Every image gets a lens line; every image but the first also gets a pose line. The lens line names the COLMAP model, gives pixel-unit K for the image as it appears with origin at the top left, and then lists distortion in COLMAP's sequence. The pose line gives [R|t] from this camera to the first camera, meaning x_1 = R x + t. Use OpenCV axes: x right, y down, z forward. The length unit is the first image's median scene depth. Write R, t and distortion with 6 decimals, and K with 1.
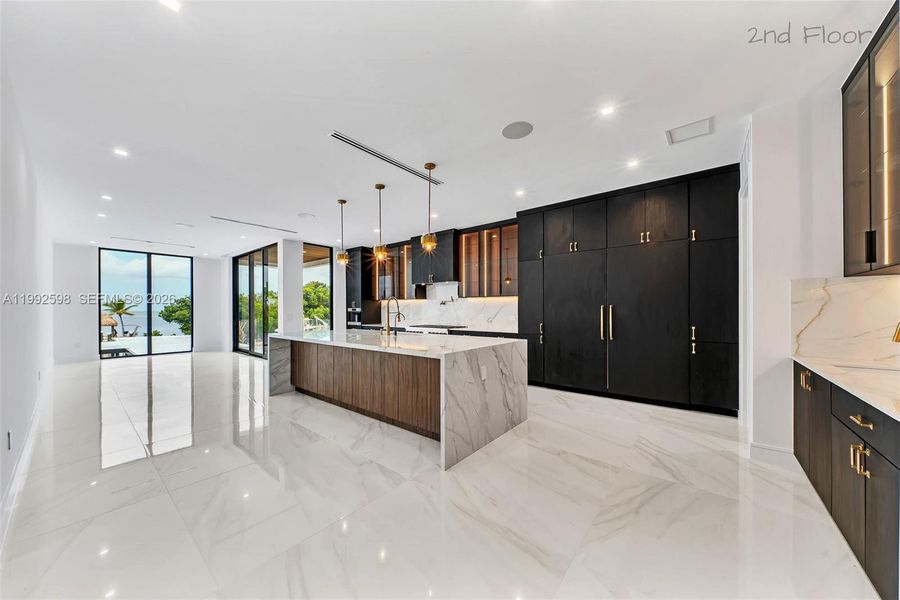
lens RADIAL K [[314.2, 0, 453.9], [0, 314.2, 310.8], [0, 0, 1]] dist [-0.010623, -0.000602]
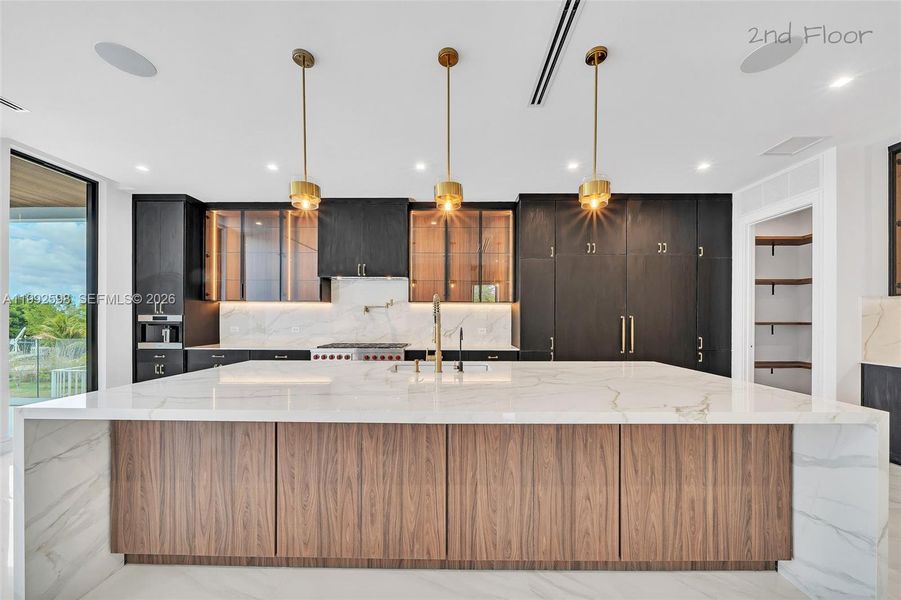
lens RADIAL K [[314.5, 0, 453.5], [0, 314.5, 321.3], [0, 0, 1]] dist [-0.010623, -0.000602]
pose [[0.783915, 0.002485, 0.620863, -0.330420], [-0.003214, 0.999995, 0.000055, -0.000475], [-0.620860, -0.002039, 0.783919, 0.404688]]
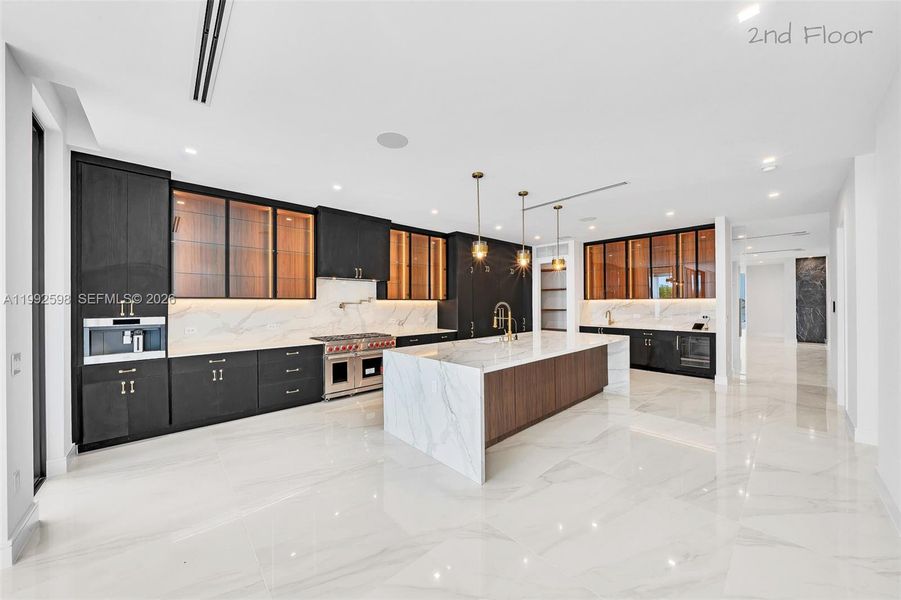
lens RADIAL K [[314.5, 0, 448.3], [0, 314.5, 301.6], [0, 0, 1]] dist [-0.010623, -0.000602]
pose [[0.150429, 0.006509, 0.988599, -0.815889], [0.008895, 0.999929, -0.007937, -0.028173], [-0.988581, 0.009988, 0.150360, 0.697152]]
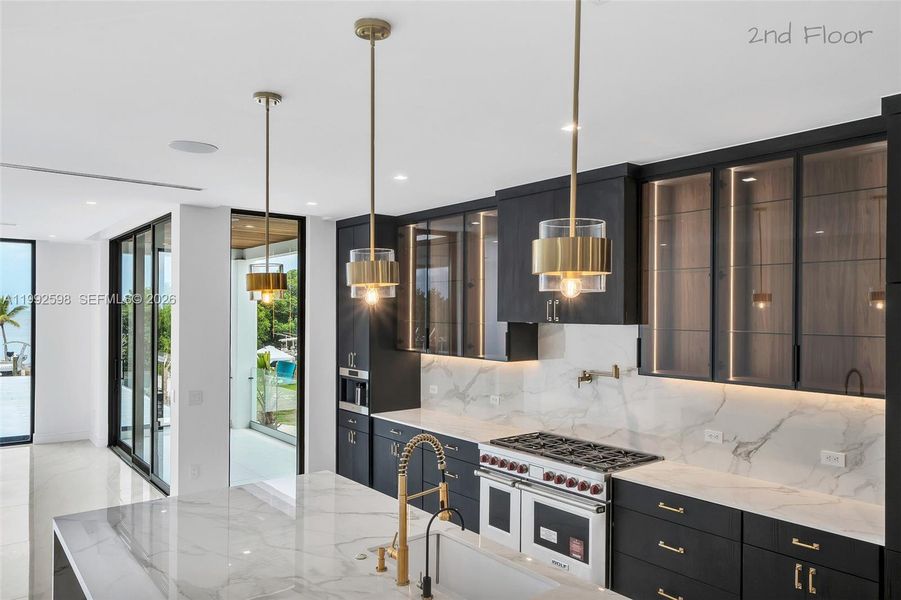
lens RADIAL K [[623.0, 0, 451.3], [0, 623.0, 309.7], [0, 0, 1]] dist [-0.002124, 0.006025]
pose [[0.977019, 0.008063, -0.213001, -0.037948], [-0.009804, 0.999927, -0.007119, -0.101557], [0.212928, 0.009044, 0.977026, 0.325106]]
